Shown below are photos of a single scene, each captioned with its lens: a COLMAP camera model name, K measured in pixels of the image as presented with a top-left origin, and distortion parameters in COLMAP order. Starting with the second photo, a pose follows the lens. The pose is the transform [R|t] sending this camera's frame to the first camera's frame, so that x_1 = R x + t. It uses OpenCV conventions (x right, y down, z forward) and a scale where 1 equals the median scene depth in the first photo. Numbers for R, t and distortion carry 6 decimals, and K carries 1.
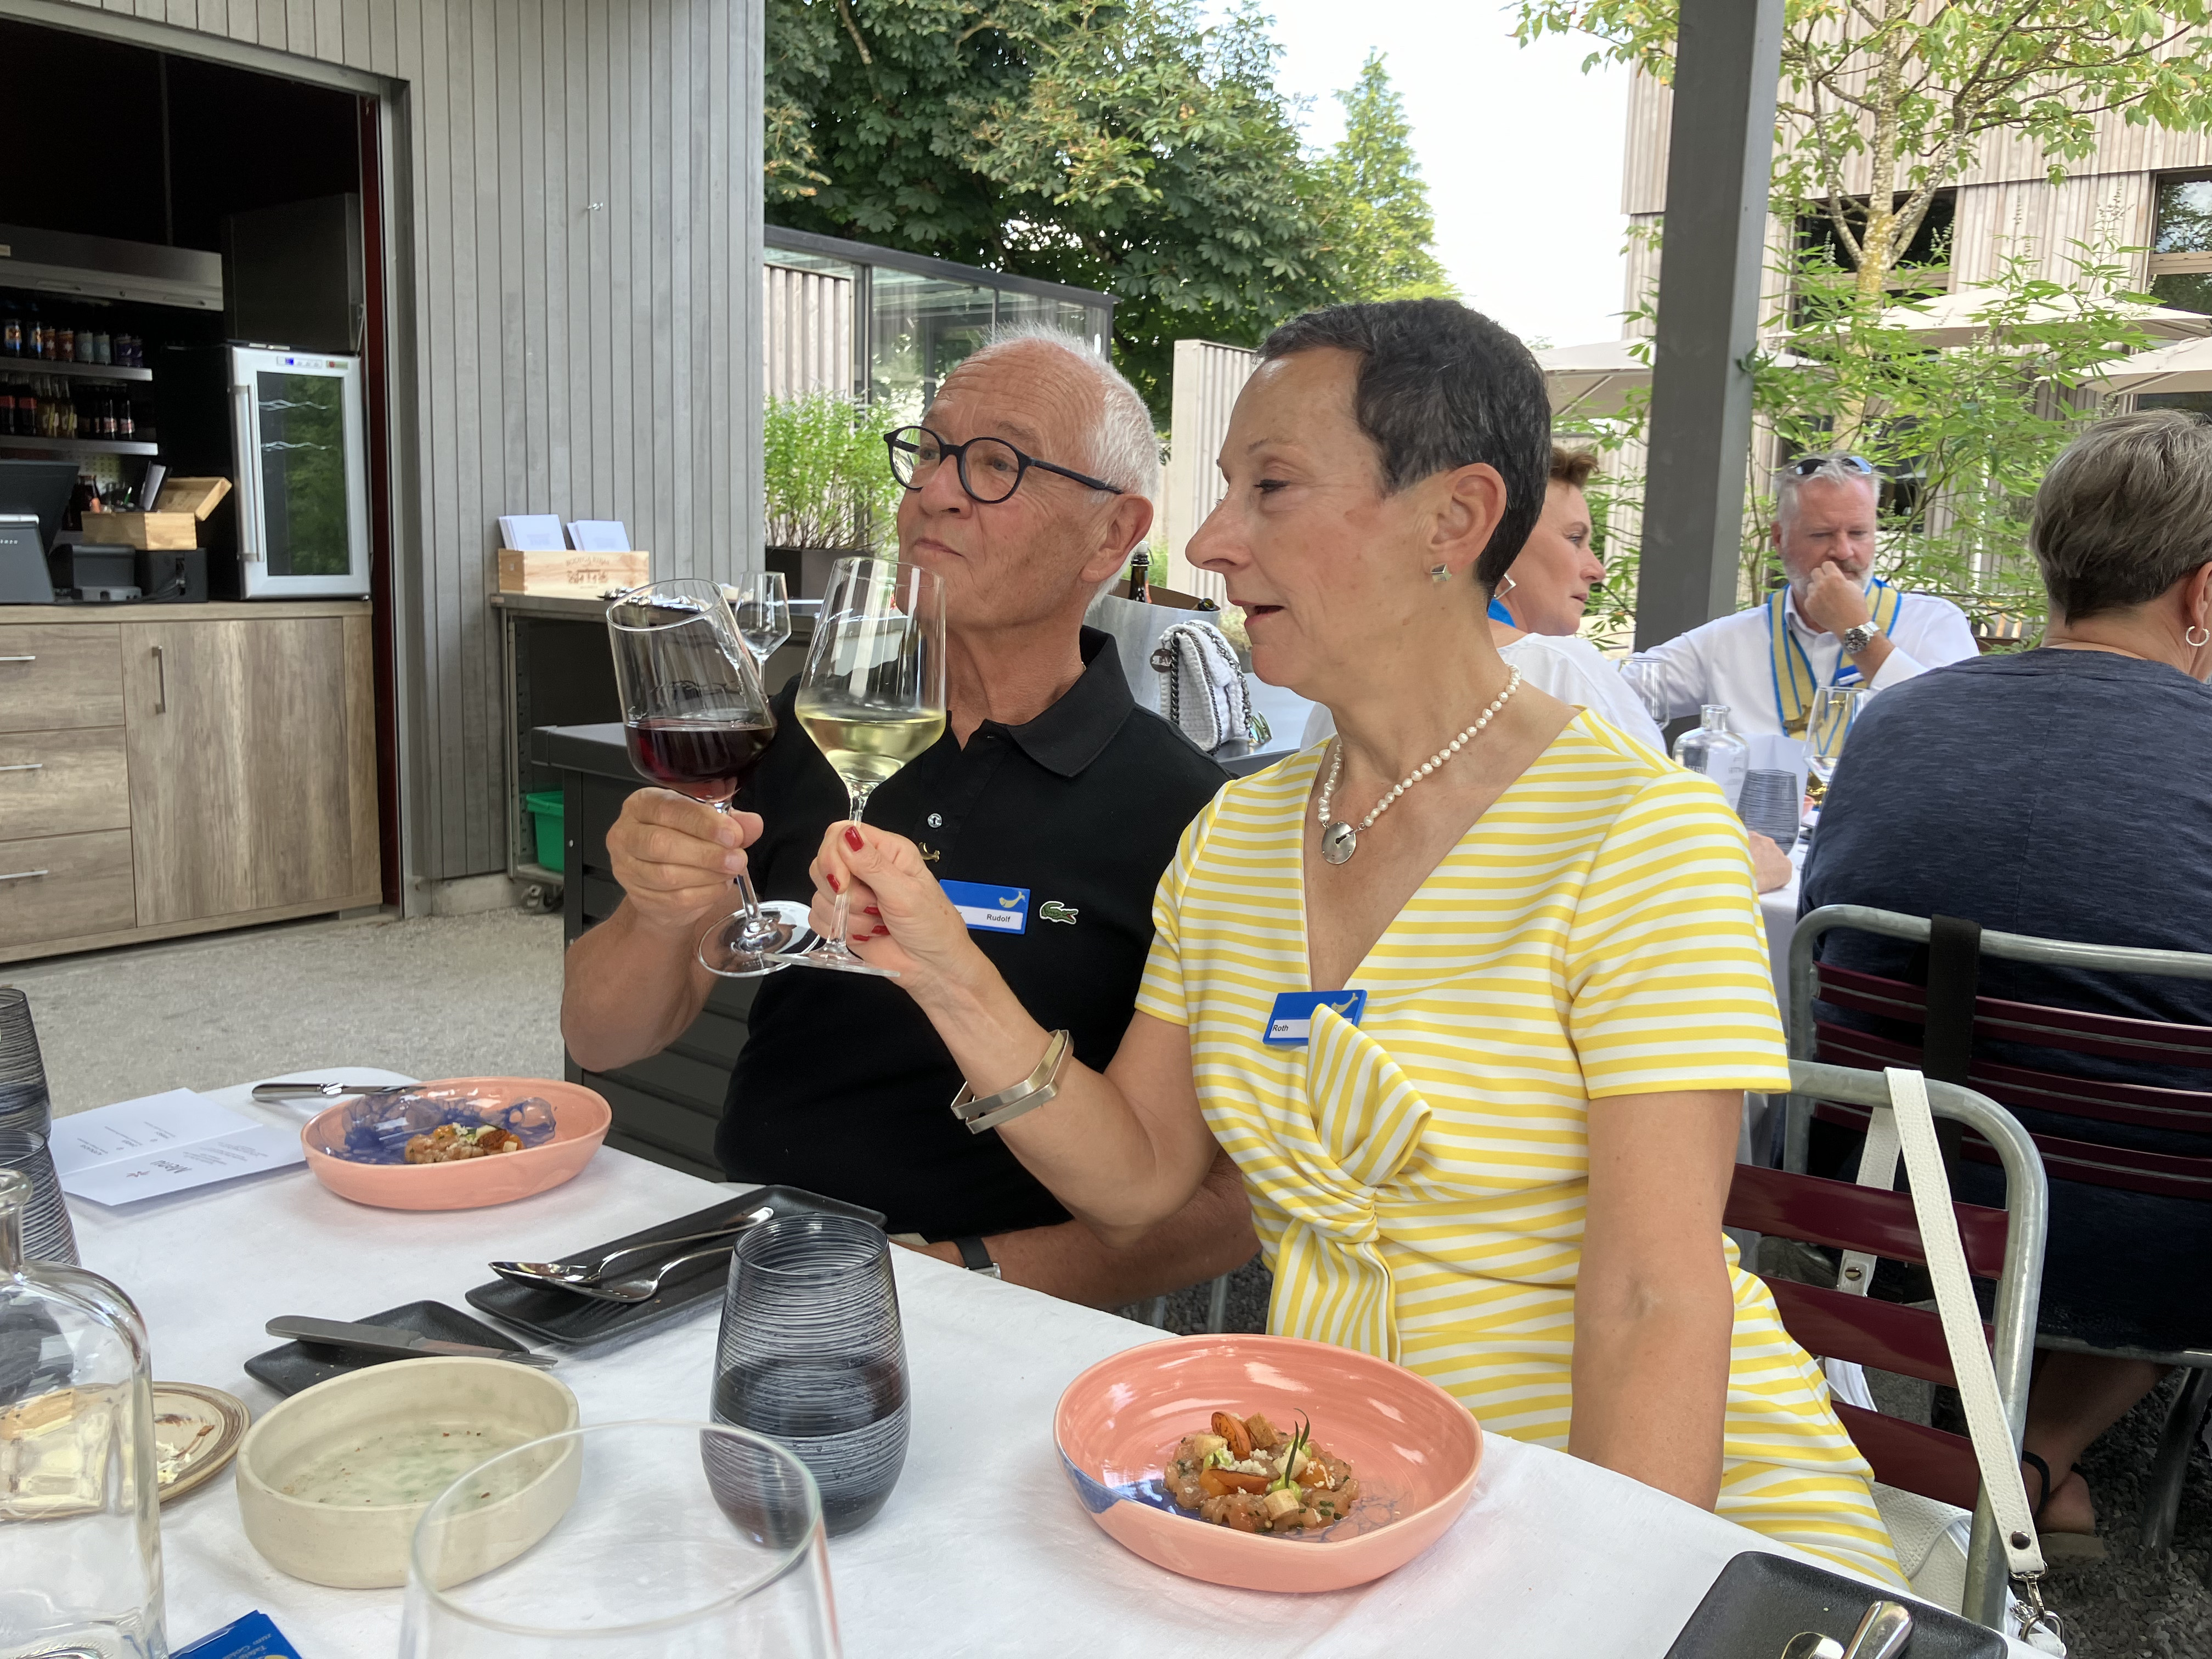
lens RADIAL K [[1788.7, 0, 1118.2], [0, 1788.7, 815.4], [0, 0, 1]] dist [0.007659, -0.005596]
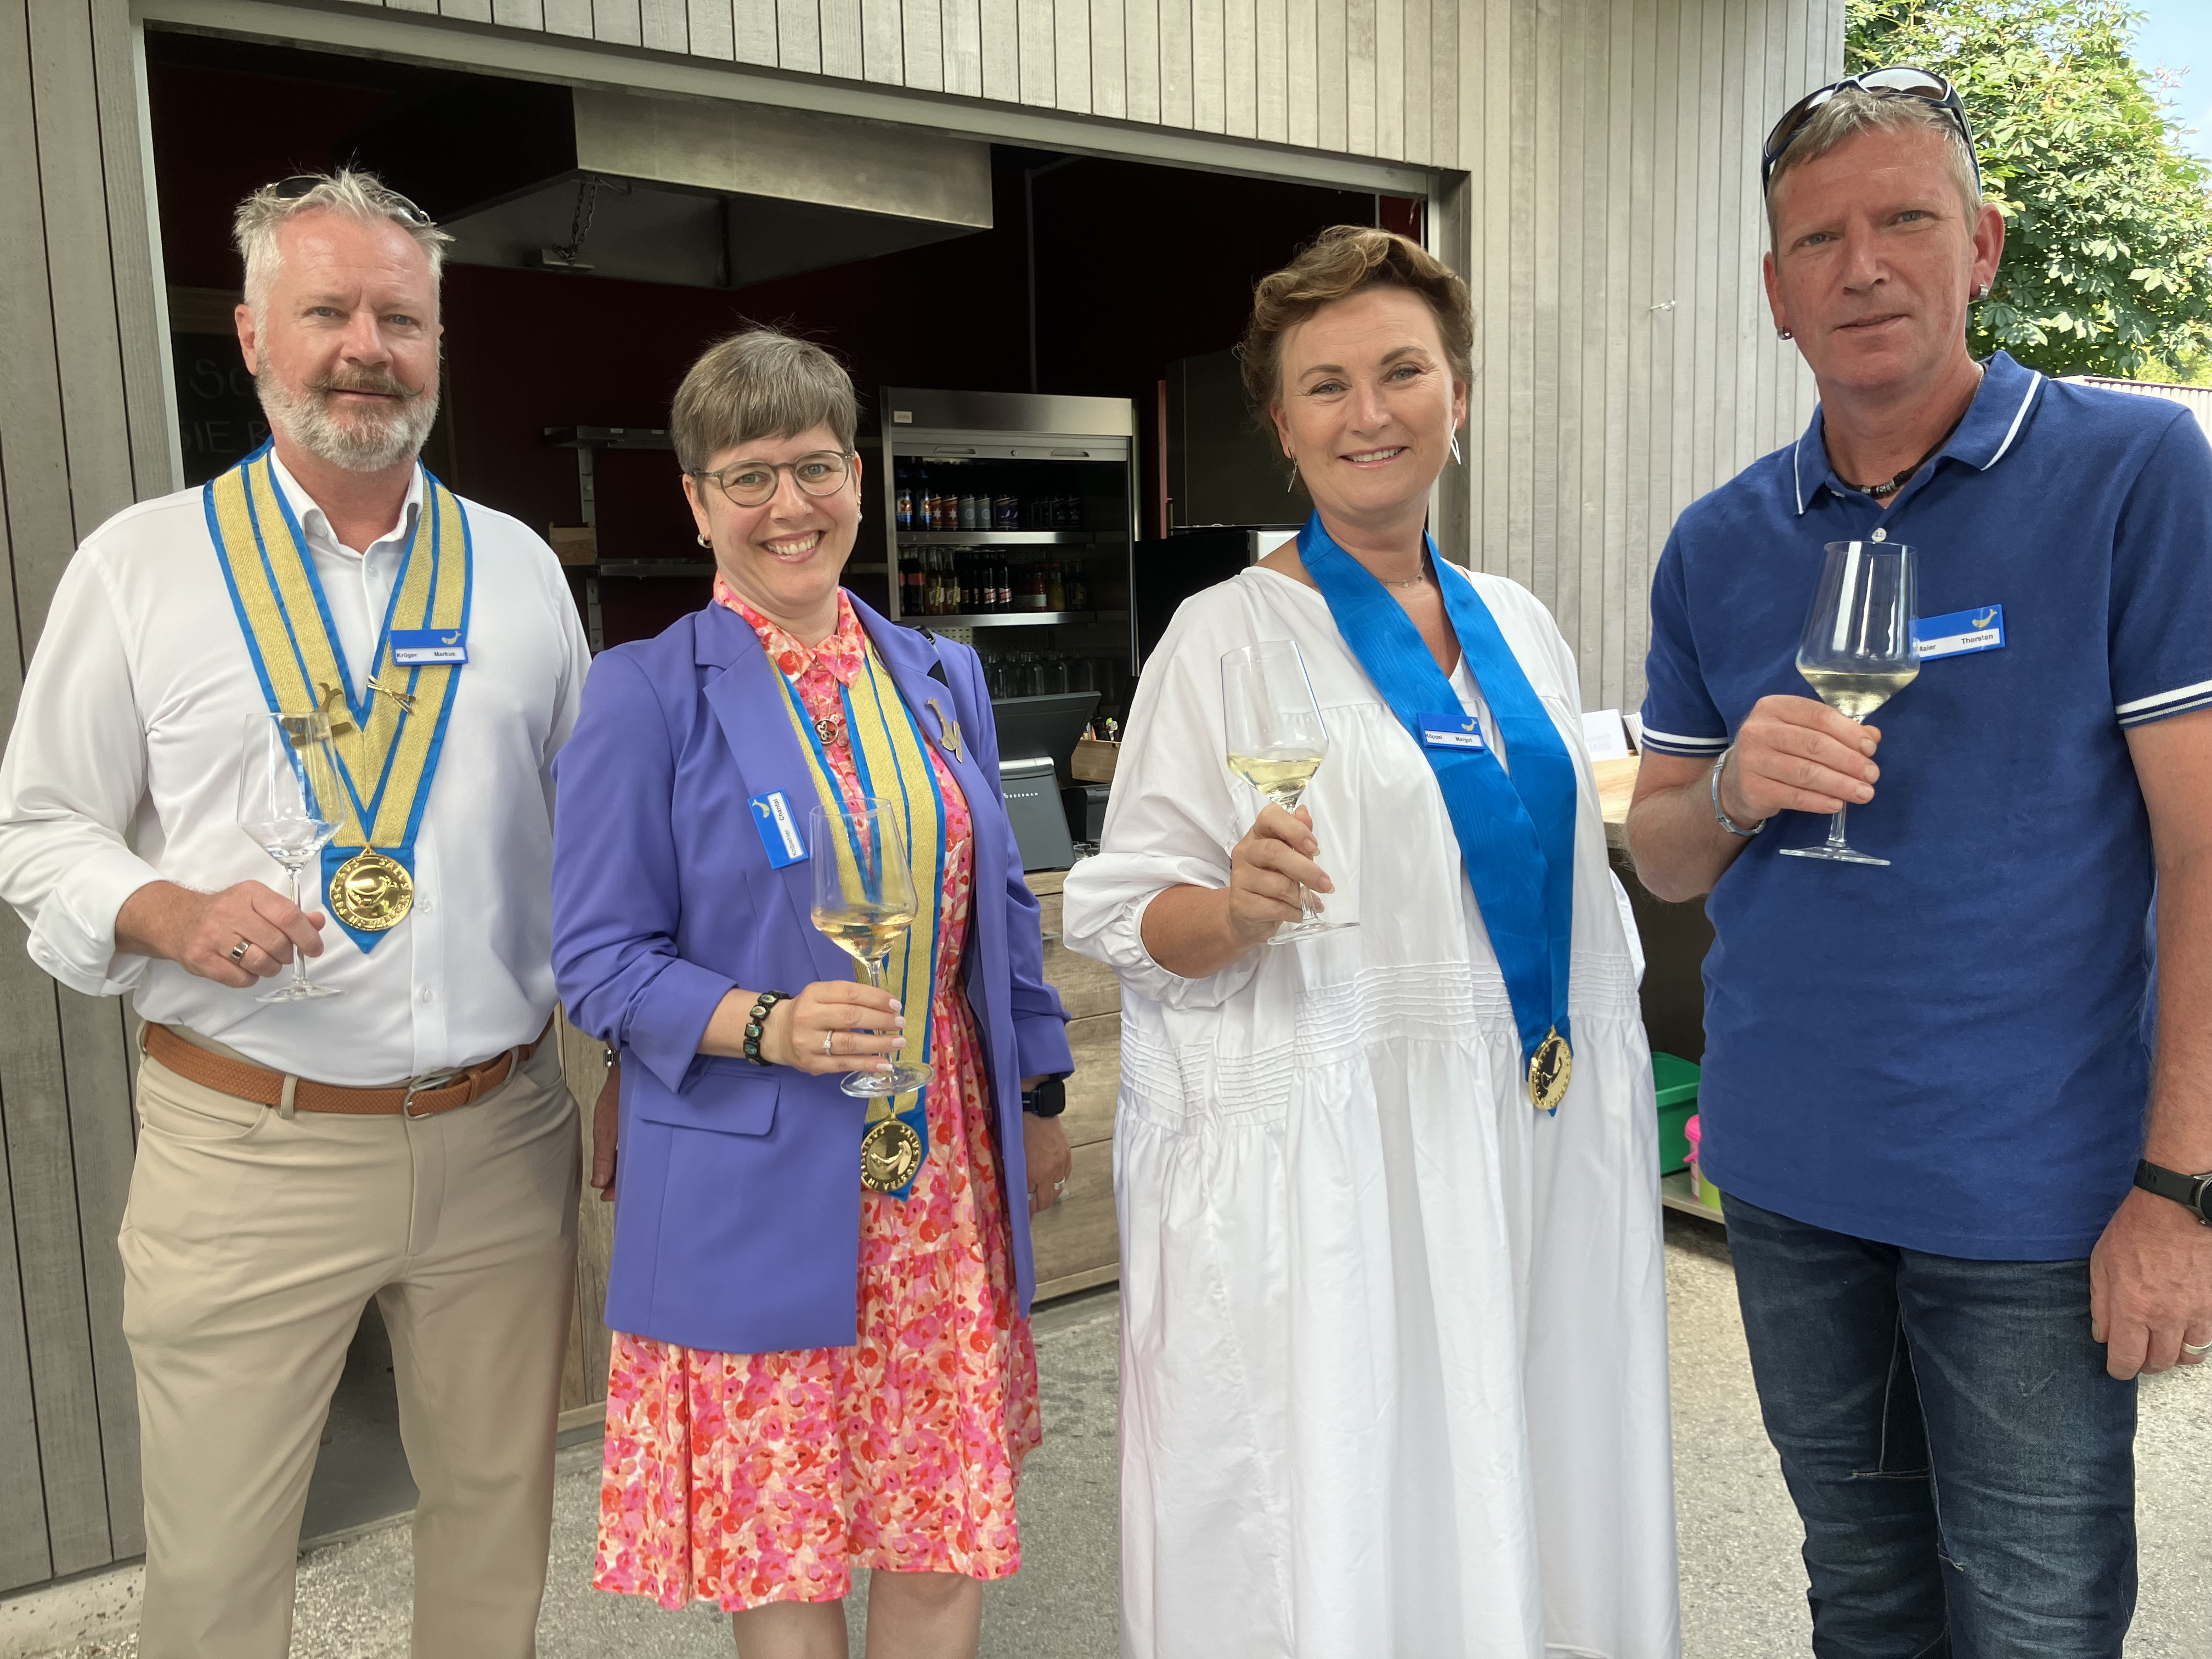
lens RADIAL K [[1822.8, 0, 1101.2], [0, 1822.8, 837.4], [0, 0, 1]] dist [0.005179, -0.012680]
pose [[0.946270, -0.008374, -0.323269, -0.278584], [0.000800, 0.999722, -0.023555, -0.097009], [0.323377, 0.022031, 0.946014, 0.195402]]
